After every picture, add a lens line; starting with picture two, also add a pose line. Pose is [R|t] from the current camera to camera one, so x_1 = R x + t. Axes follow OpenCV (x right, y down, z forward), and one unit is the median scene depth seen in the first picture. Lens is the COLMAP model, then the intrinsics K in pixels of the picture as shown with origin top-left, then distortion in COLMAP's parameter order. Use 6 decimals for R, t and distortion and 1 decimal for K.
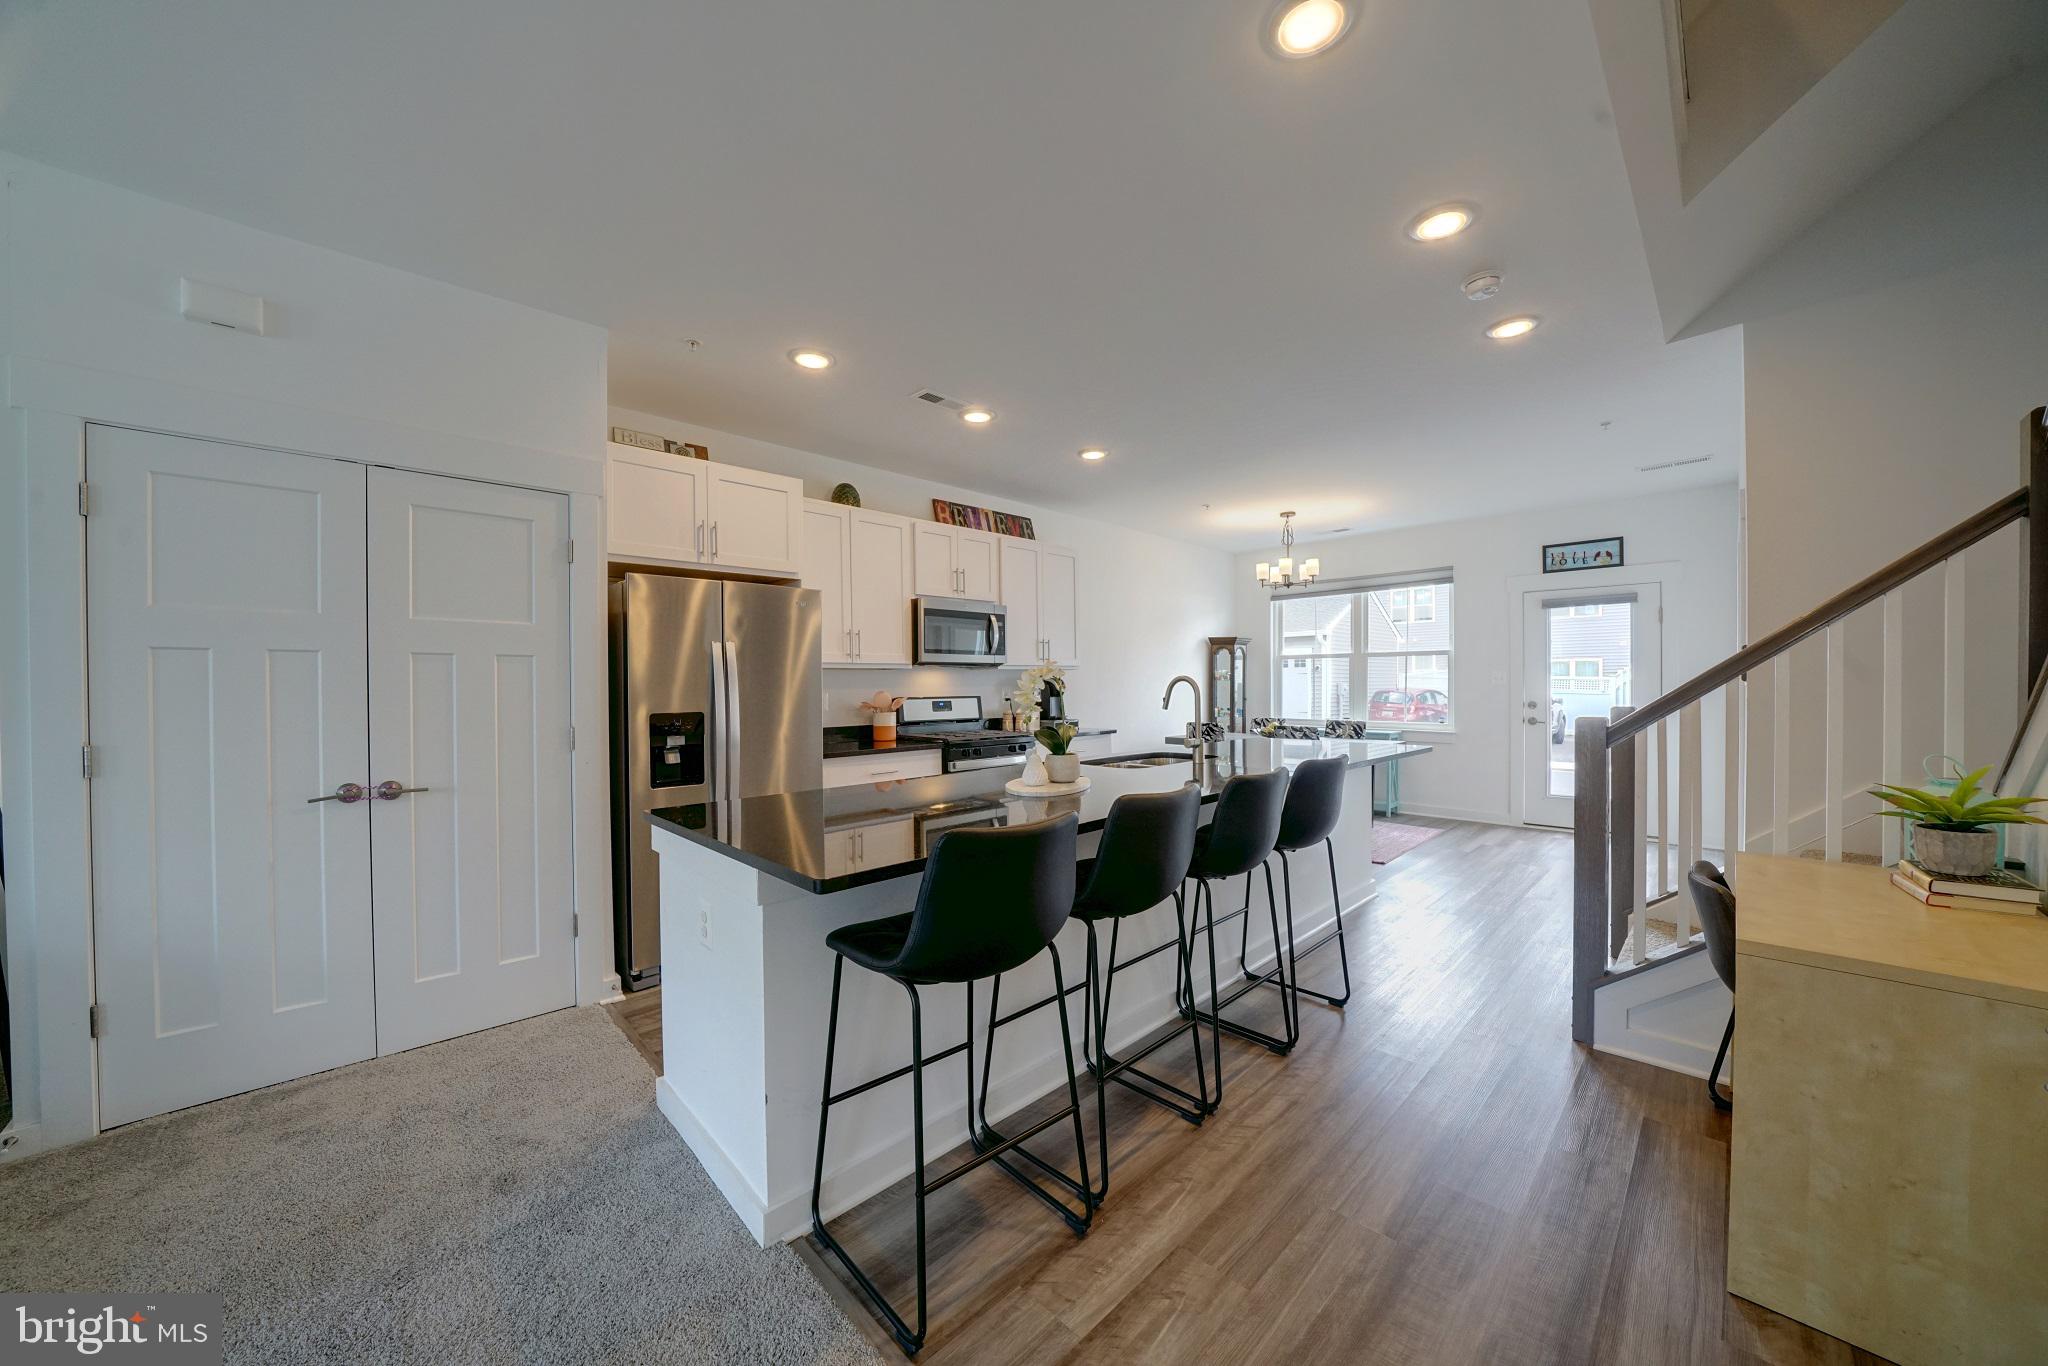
lens RADIAL K [[708.8, 0, 1020.8], [0, 708.8, 691.9], [0, 0, 1]] dist [-0.026791, 0.003093]
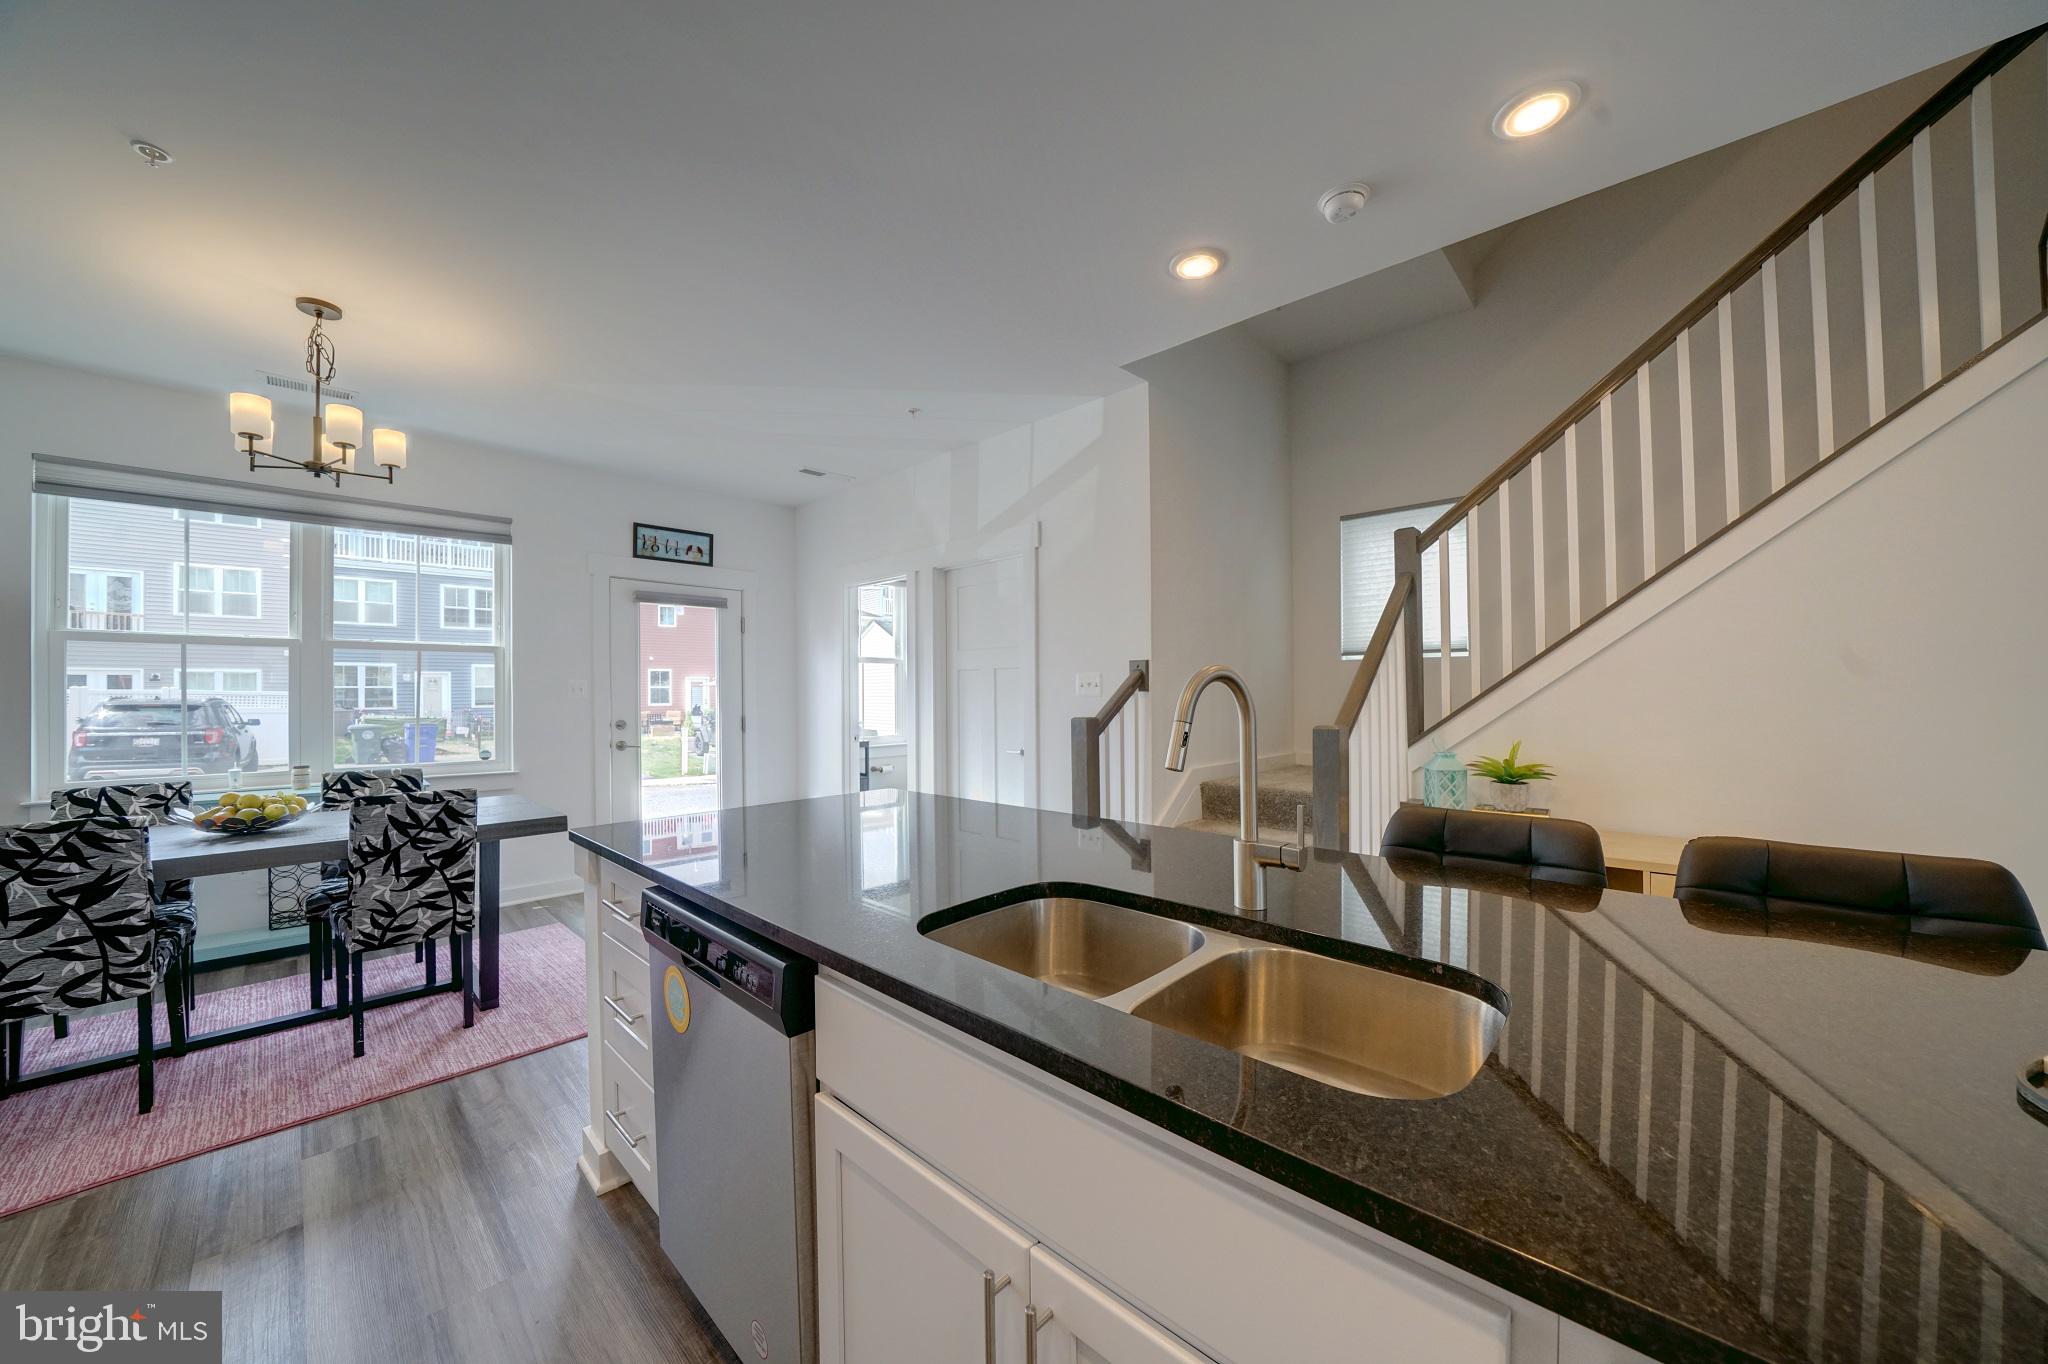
lens RADIAL K [[711.0, 0, 1016.9], [0, 711.0, 690.0], [0, 0, 1]] dist [-0.032023, 0.005014]
pose [[-0.037062, 0.010301, 0.999260, -0.068091], [0.016302, 0.999820, -0.009703, -0.006055], [-0.999180, 0.015930, -0.037223, 0.688792]]
